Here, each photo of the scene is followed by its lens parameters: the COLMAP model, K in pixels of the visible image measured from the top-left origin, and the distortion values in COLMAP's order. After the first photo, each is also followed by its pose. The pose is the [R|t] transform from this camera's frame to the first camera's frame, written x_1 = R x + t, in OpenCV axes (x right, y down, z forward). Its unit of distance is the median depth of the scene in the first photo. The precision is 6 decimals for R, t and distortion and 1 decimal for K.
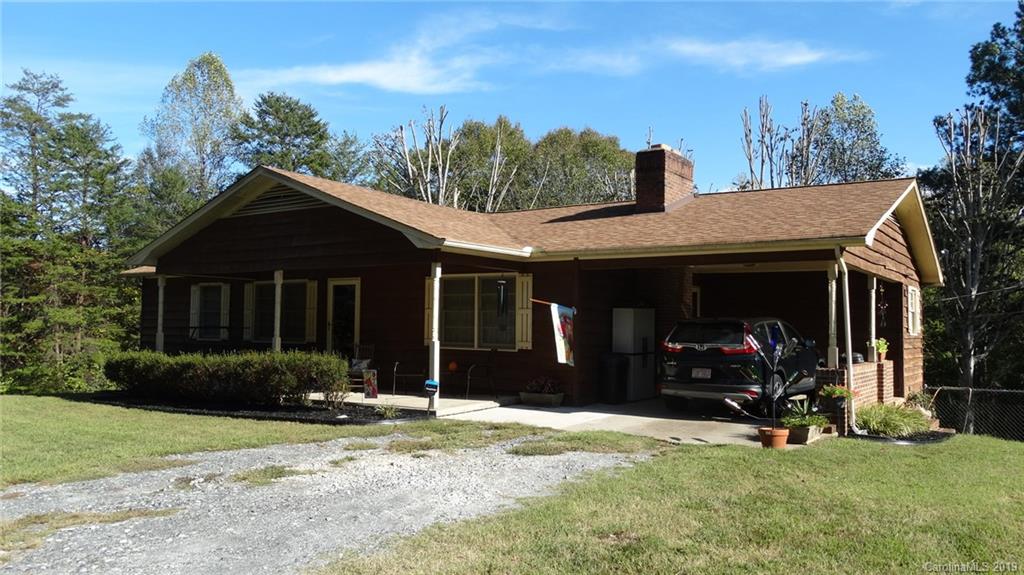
lens RADIAL K [[801.7, 0, 511.8], [0, 801.7, 295.5], [0, 0, 1]] dist [-0.000987, -0.008359]
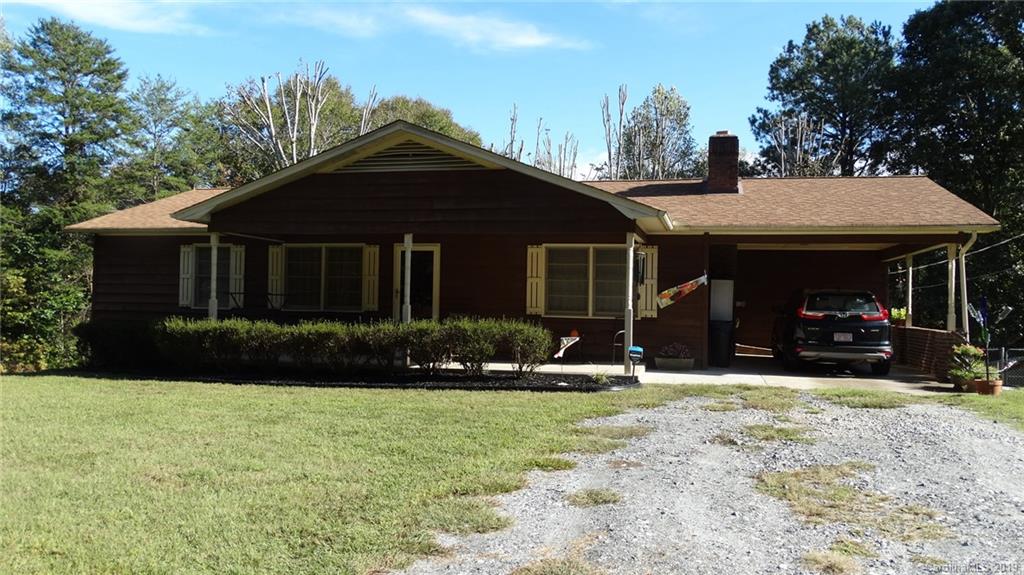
lens RADIAL K [[845.9, 0, 512.8], [0, 845.9, 283.0], [0, 0, 1]] dist [-0.027162, -0.028348]
pose [[0.928798, 0.015990, 0.370242, -0.478046], [-0.021590, 0.999707, 0.010985, 0.011428], [-0.369958, -0.018197, 0.928870, 0.034102]]
